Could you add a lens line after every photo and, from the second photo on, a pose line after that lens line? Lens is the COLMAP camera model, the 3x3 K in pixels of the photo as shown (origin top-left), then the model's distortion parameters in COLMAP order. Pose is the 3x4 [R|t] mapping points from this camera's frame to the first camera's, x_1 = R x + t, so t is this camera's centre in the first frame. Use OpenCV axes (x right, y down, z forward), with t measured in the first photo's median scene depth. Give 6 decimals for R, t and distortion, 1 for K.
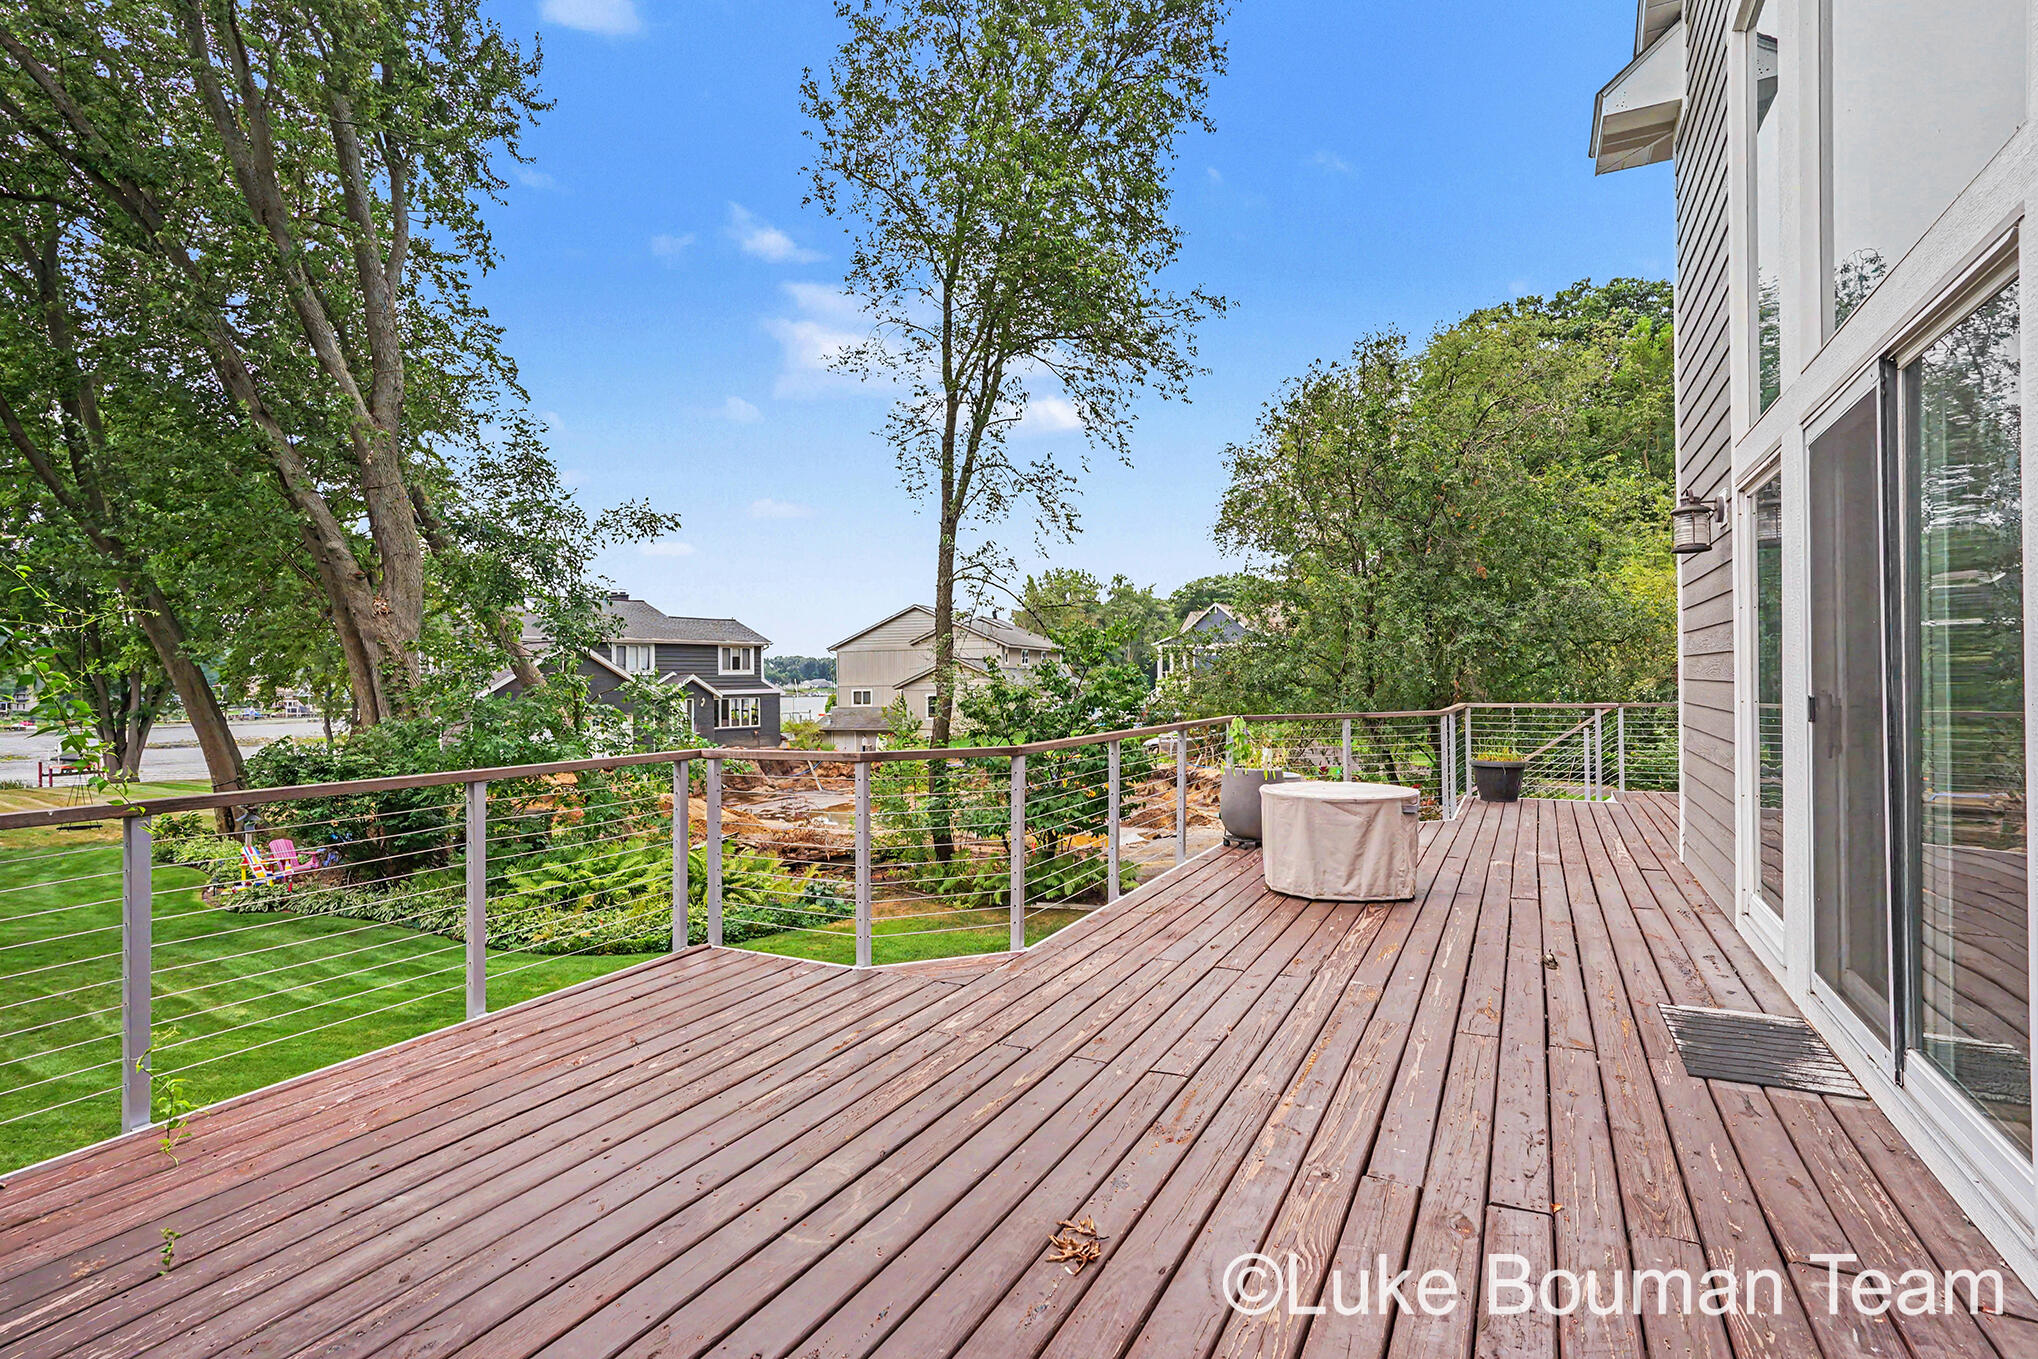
lens RADIAL K [[969.7, 0, 1023.7], [0, 969.7, 676.6], [0, 0, 1]] dist [-0.010219, 0.001648]
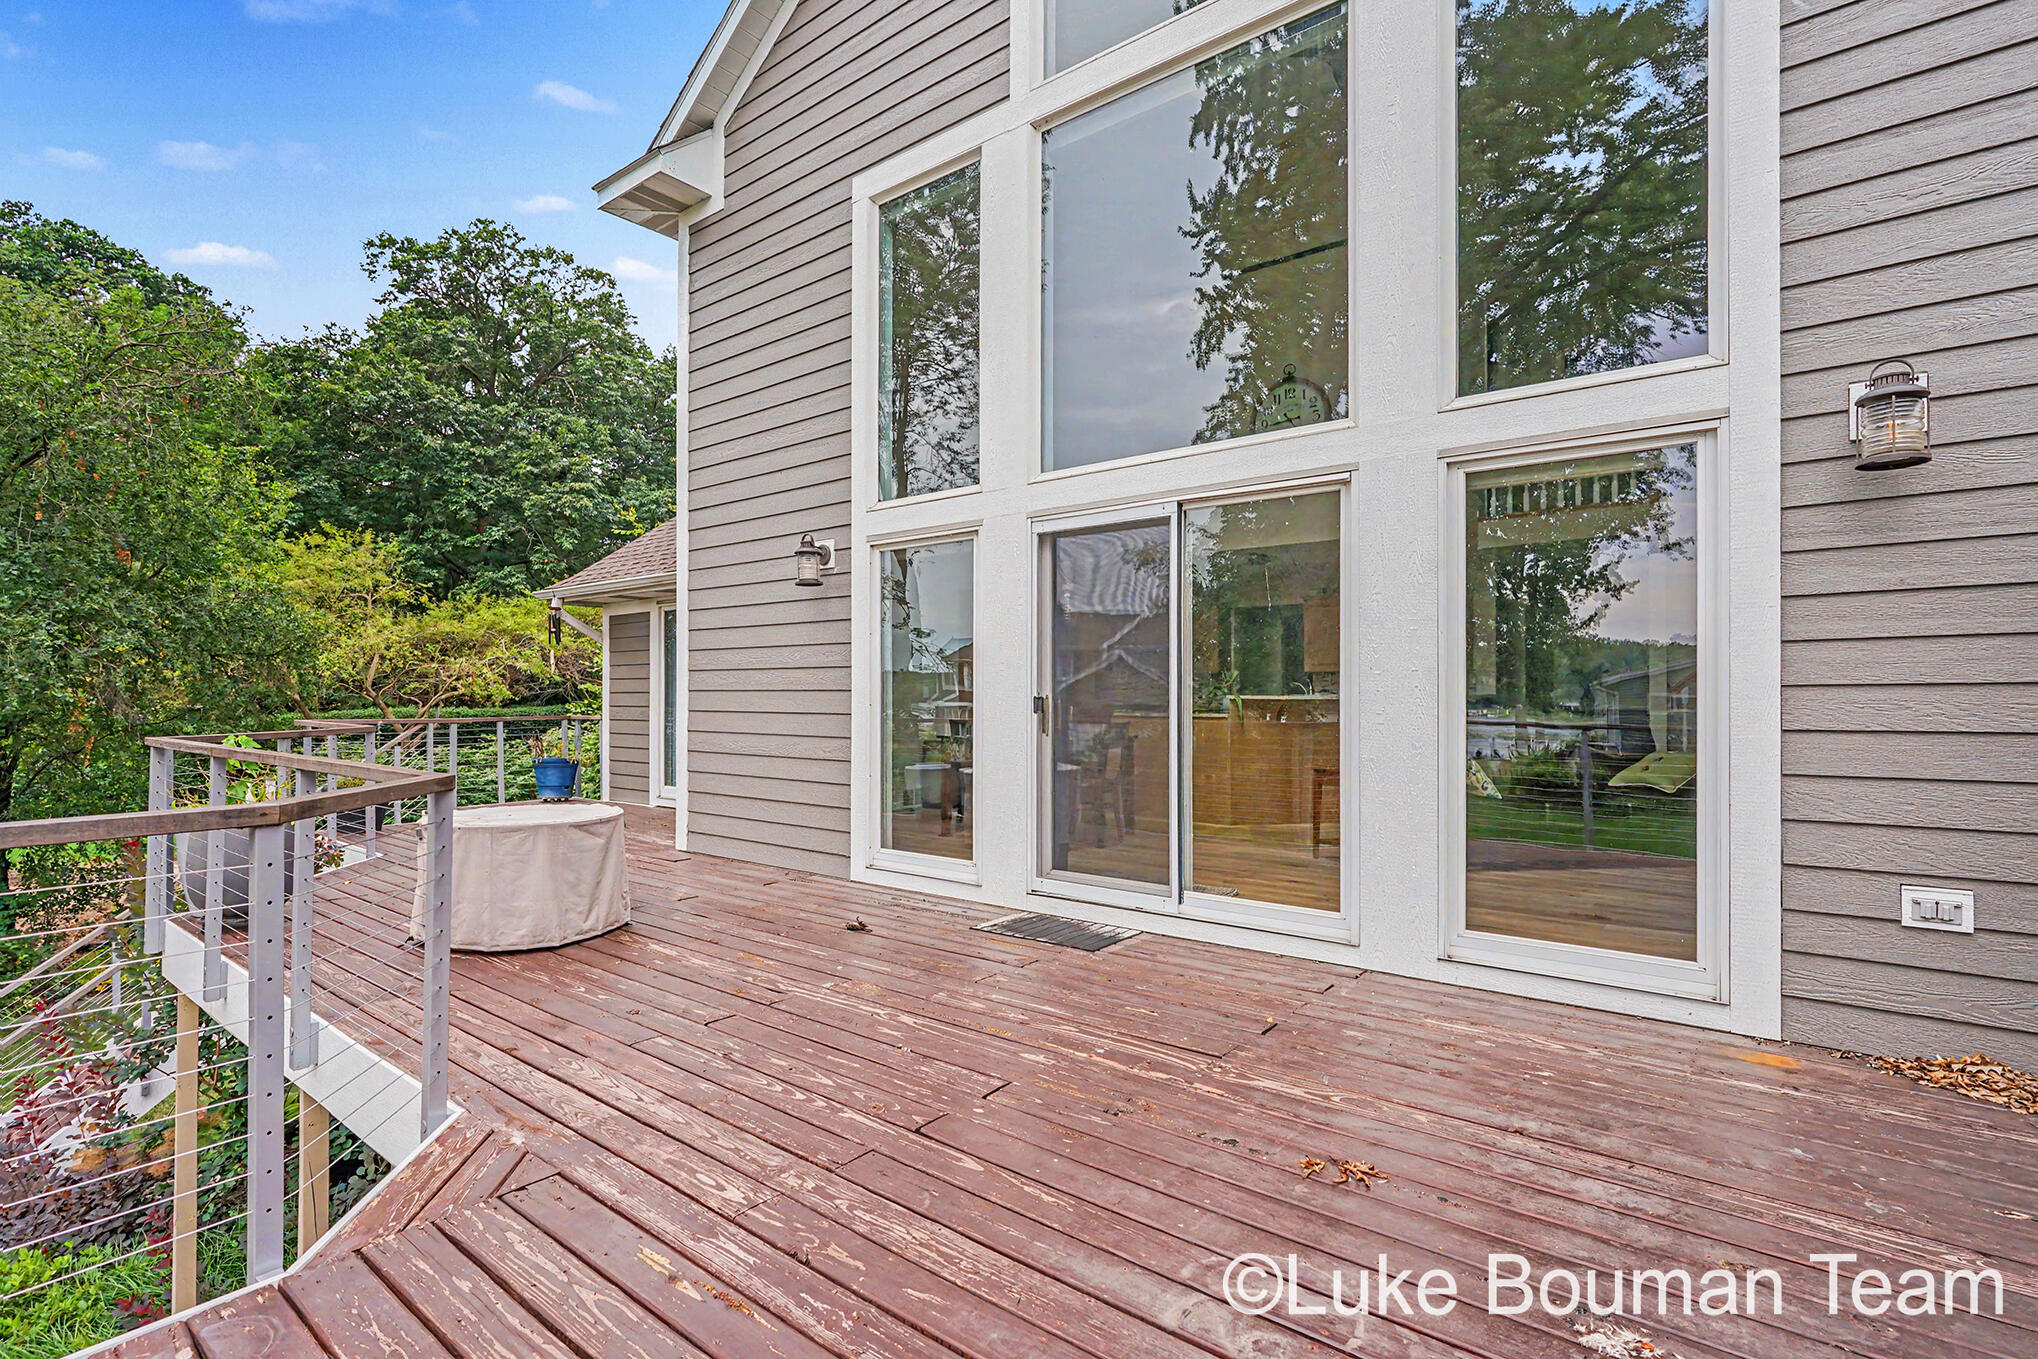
lens RADIAL K [[969.7, 0, 1025.7], [0, 969.7, 686.9], [0, 0, 1]] dist [-0.010219, 0.001648]
pose [[0.198234, 0.021720, 0.979914, -0.396937], [-0.005782, 0.999763, -0.020990, 0.021067], [-0.980138, -0.001505, 0.198313, 0.404996]]
